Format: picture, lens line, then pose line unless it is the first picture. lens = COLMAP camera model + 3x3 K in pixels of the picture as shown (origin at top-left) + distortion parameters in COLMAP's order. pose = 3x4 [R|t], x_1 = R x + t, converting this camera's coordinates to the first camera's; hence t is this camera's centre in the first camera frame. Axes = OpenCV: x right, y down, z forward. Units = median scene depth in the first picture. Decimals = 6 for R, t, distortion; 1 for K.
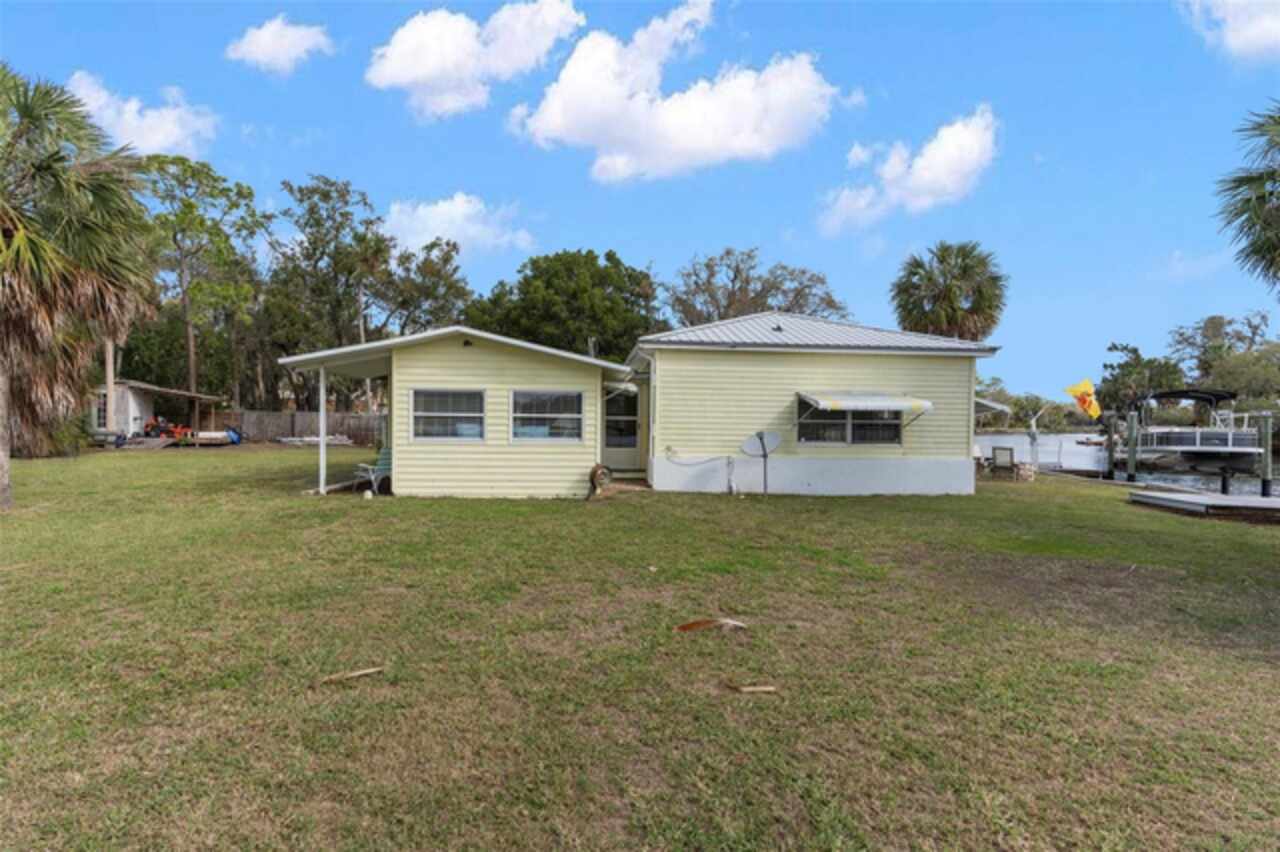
lens RADIAL K [[664.1, 0, 641.0], [0, 664.1, 429.3], [0, 0, 1]] dist [0.004569, -0.000772]
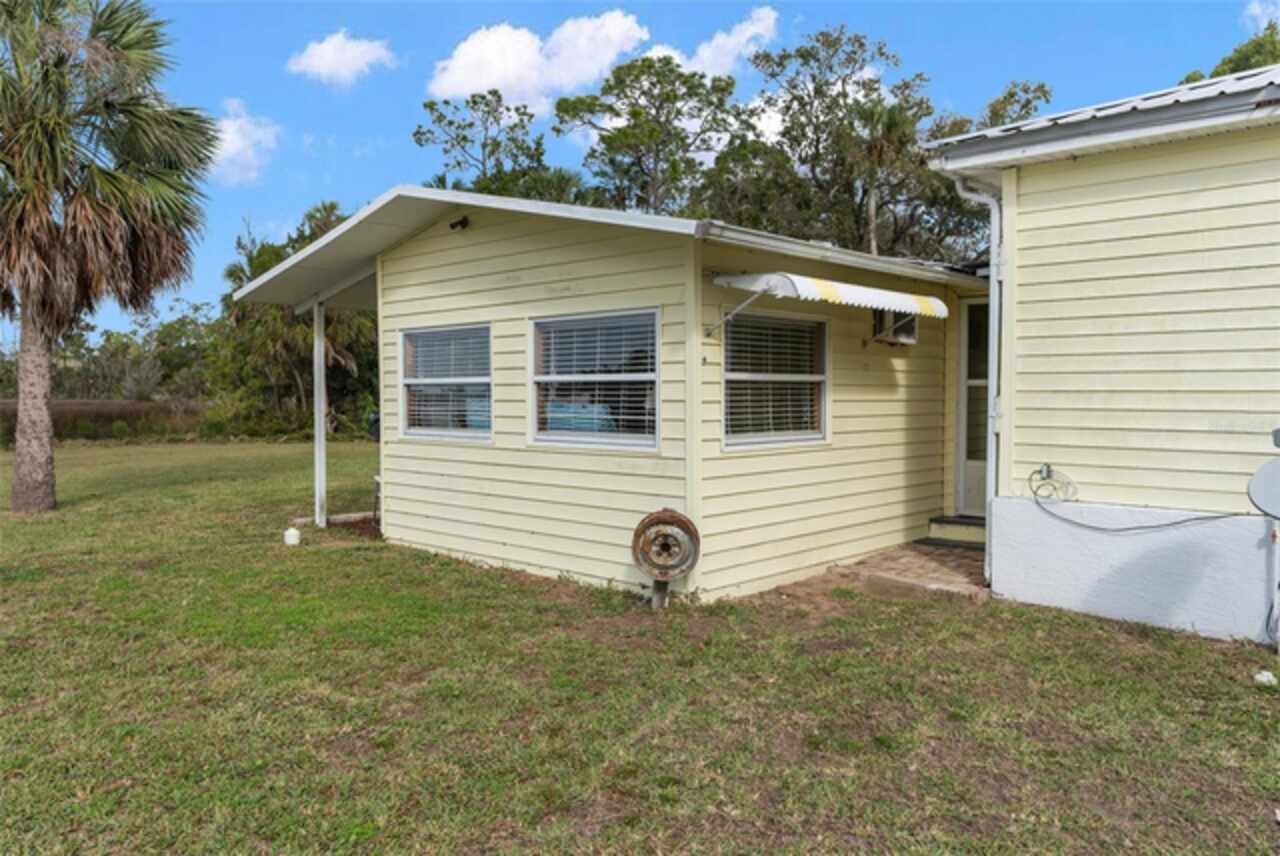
lens RADIAL K [[944.2, 0, 640.3], [0, 944.2, 425.0], [0, 0, 1]] dist [0.011741, 0.001633]
pose [[0.664426, 0.008274, -0.747308, 0.300239], [-0.001118, 0.999949, 0.010077, 0.001891], [0.747353, -0.005860, 0.664401, 0.647936]]
